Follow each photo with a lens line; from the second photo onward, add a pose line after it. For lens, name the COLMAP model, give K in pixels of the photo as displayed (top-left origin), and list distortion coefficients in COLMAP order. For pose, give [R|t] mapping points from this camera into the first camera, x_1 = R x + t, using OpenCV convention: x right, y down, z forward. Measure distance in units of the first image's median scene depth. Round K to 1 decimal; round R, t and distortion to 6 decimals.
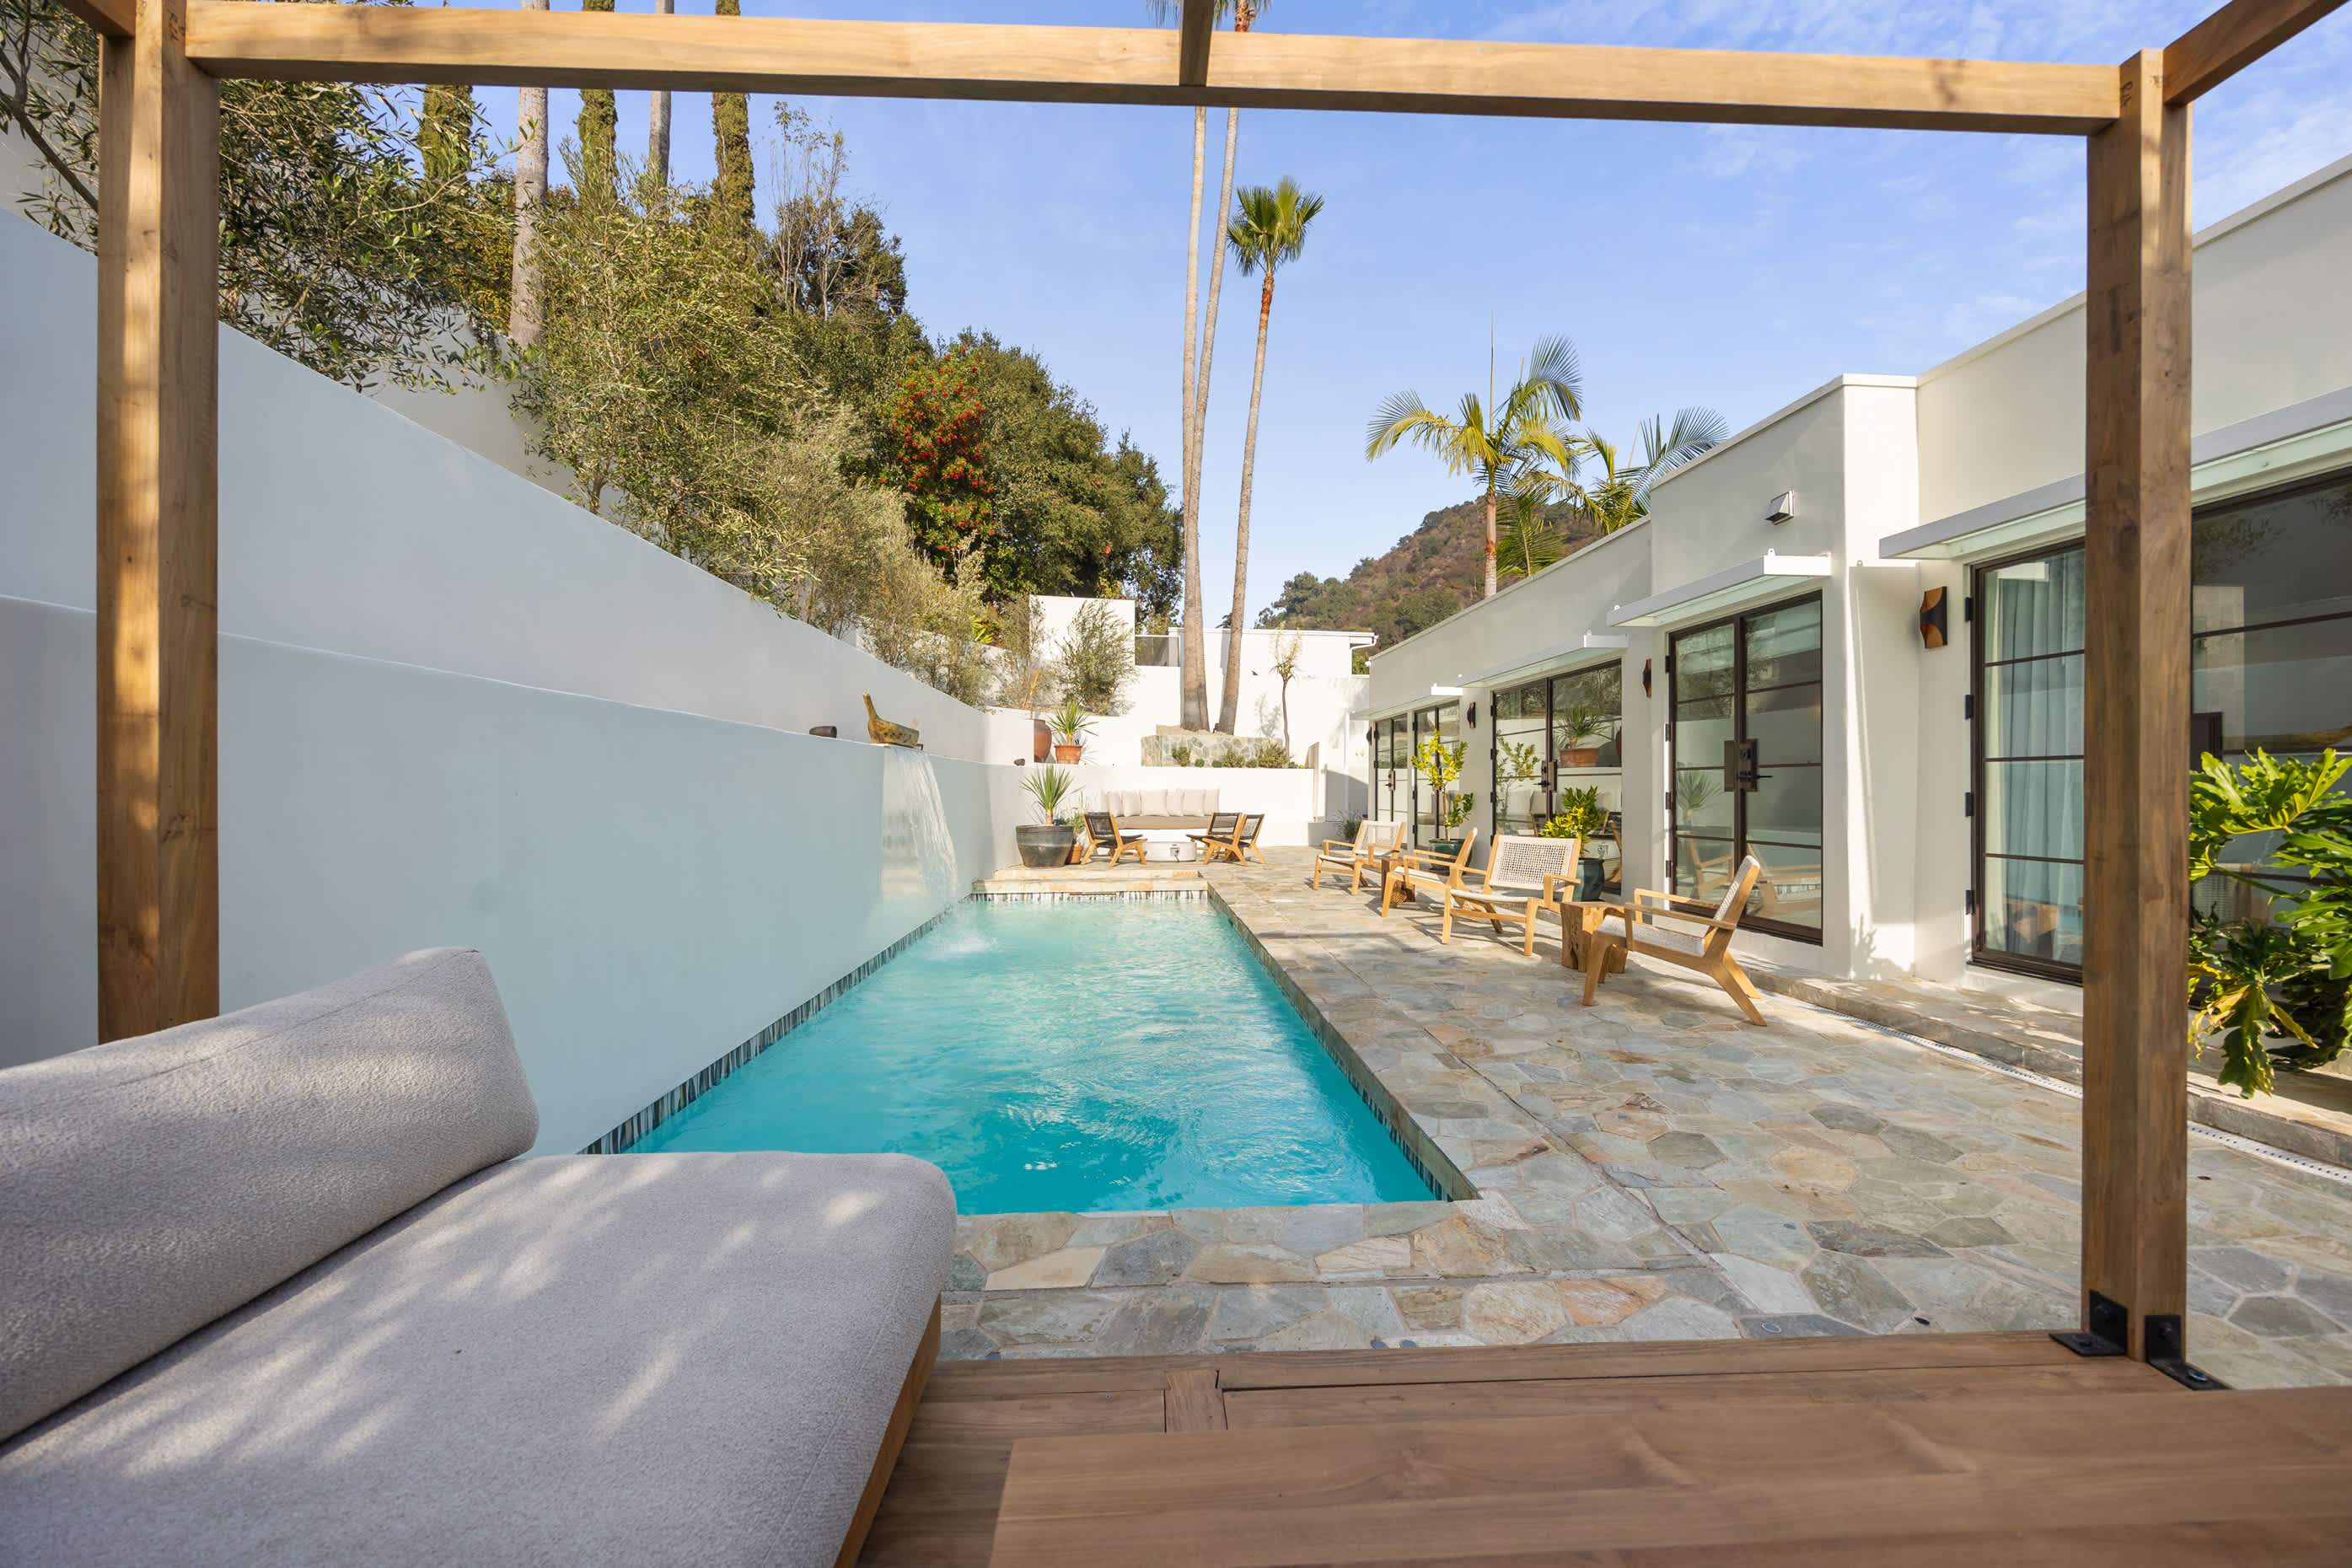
lens RADIAL K [[898.4, 0, 1168.1], [0, 898.4, 790.8], [0, 0, 1]] dist [-0.000584, -0.000224]
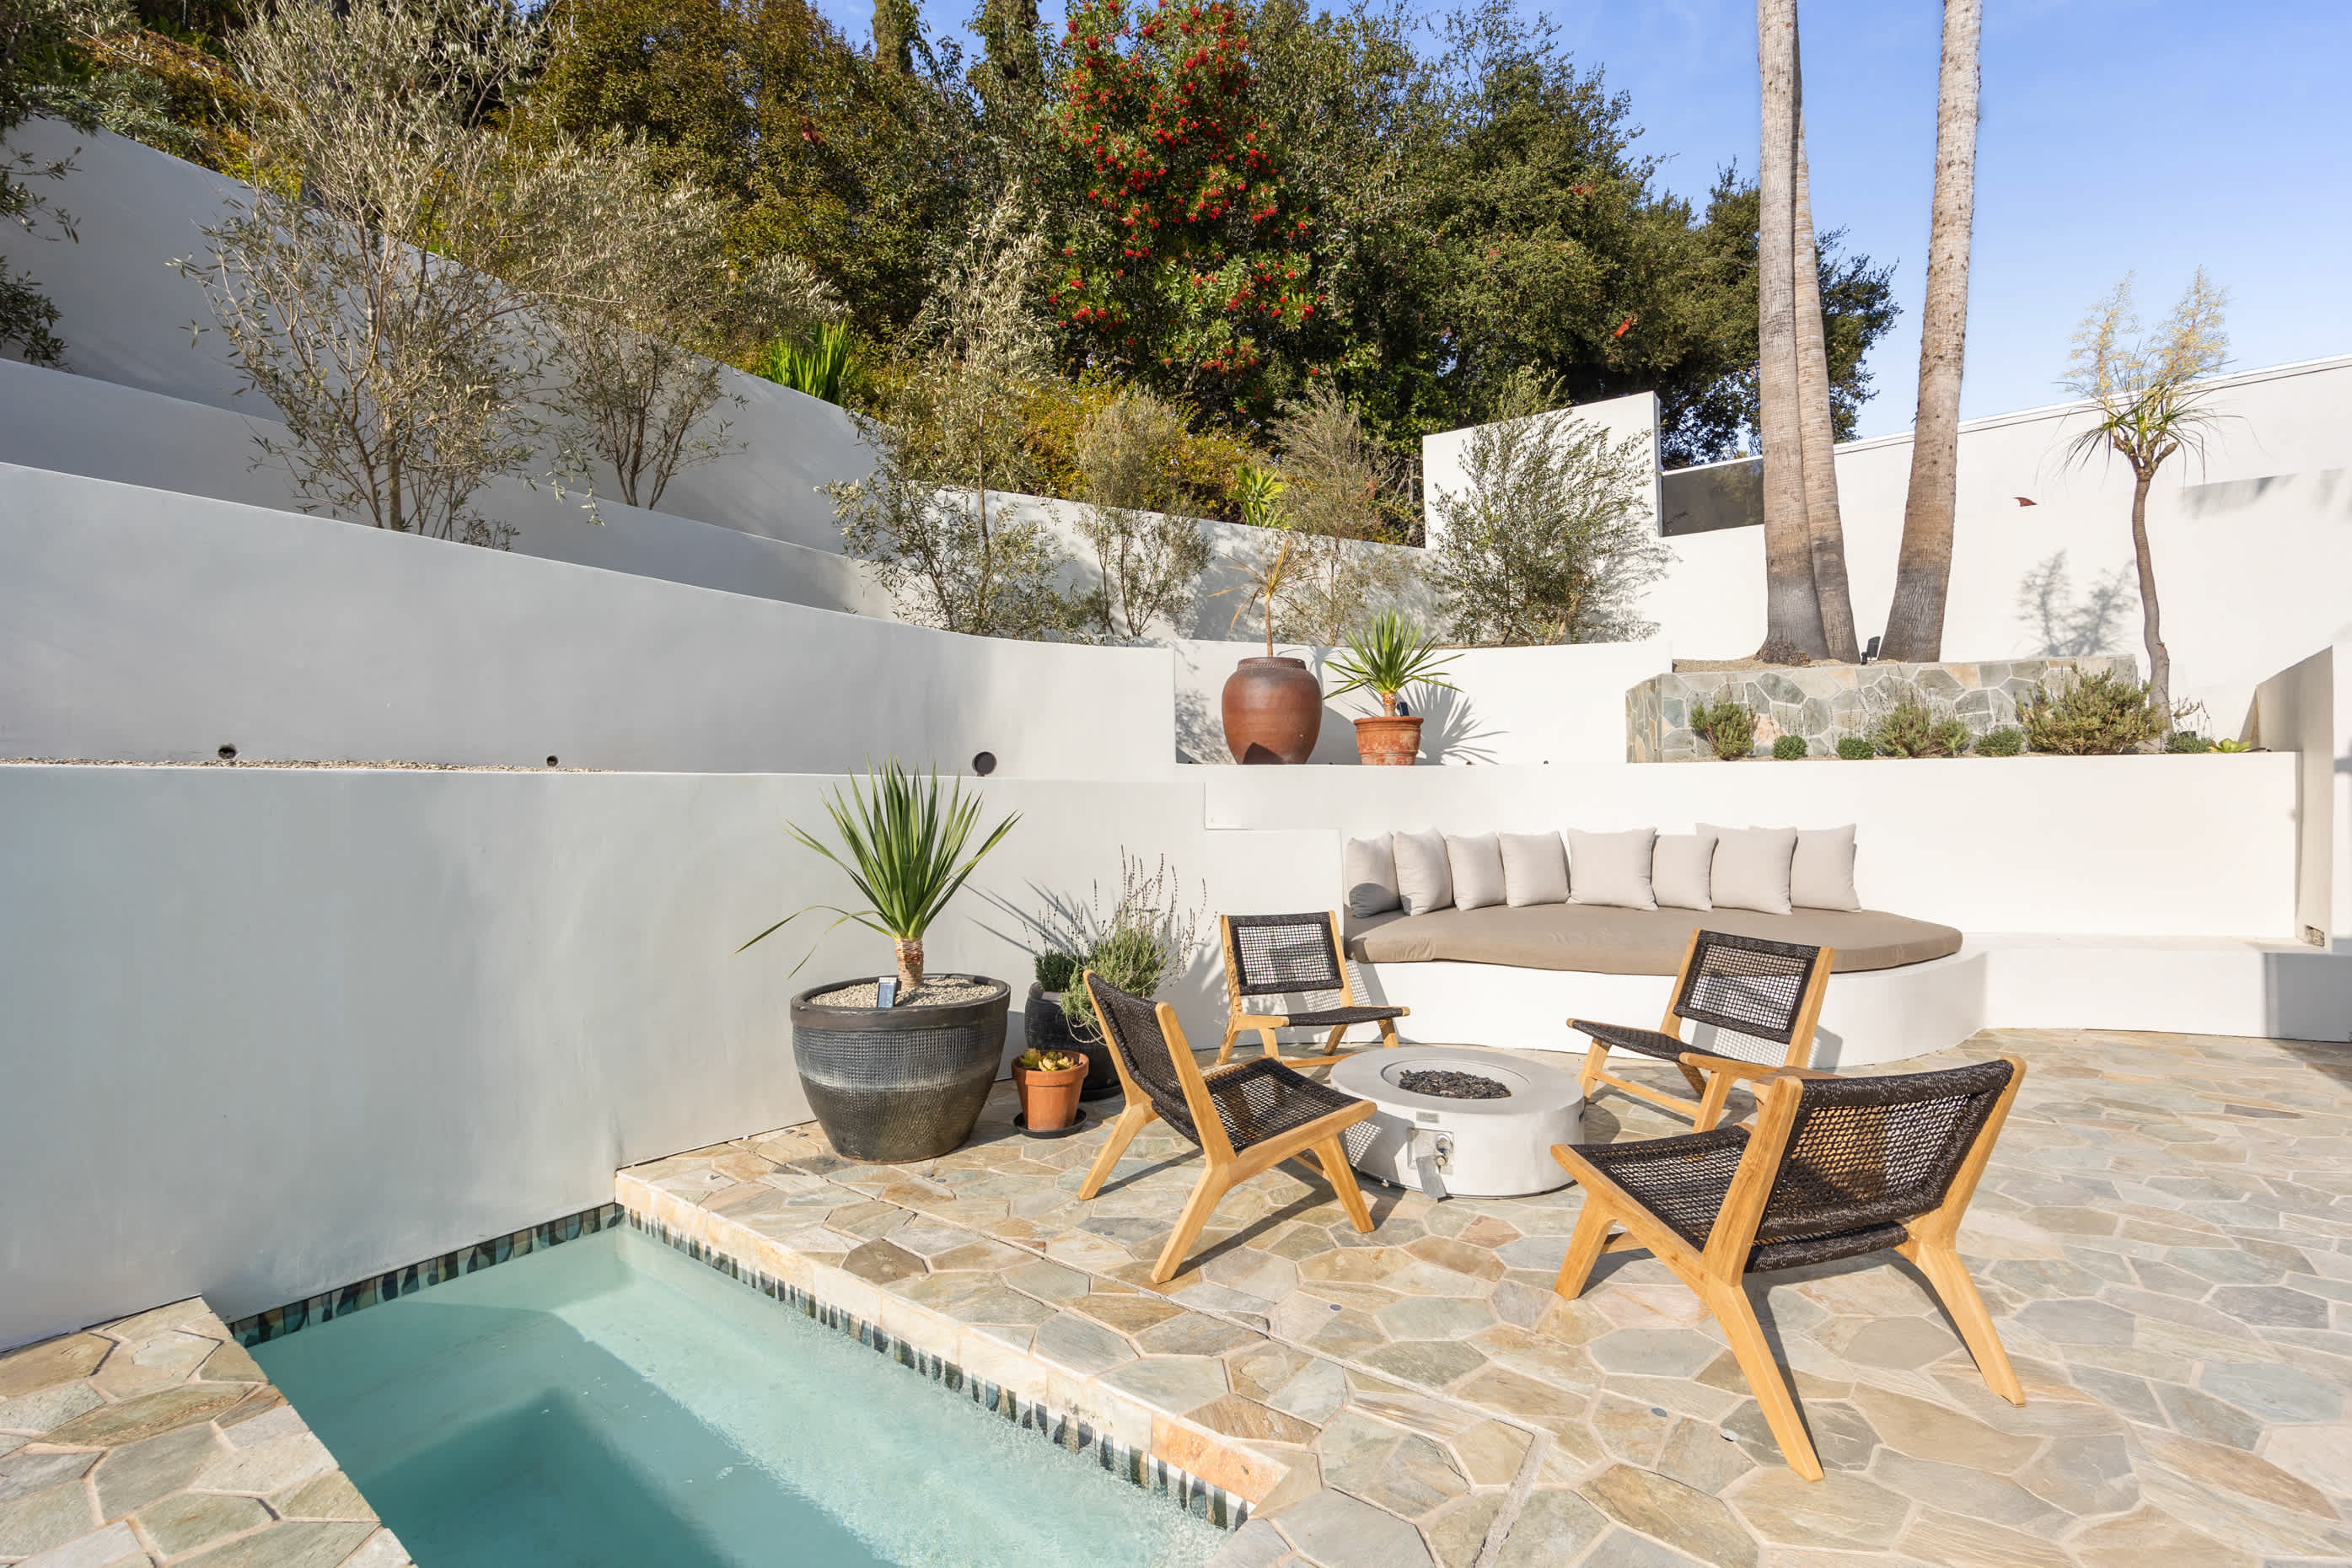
lens RADIAL K [[898.4, 0, 1168.1], [0, 898.4, 790.8], [0, 0, 1]] dist [-0.000584, -0.000224]
pose [[0.772137, -0.009389, -0.635387, 0.064367], [0.010992, 0.999939, -0.001418, -0.015606], [0.635361, -0.005889, 0.772193, 0.546230]]
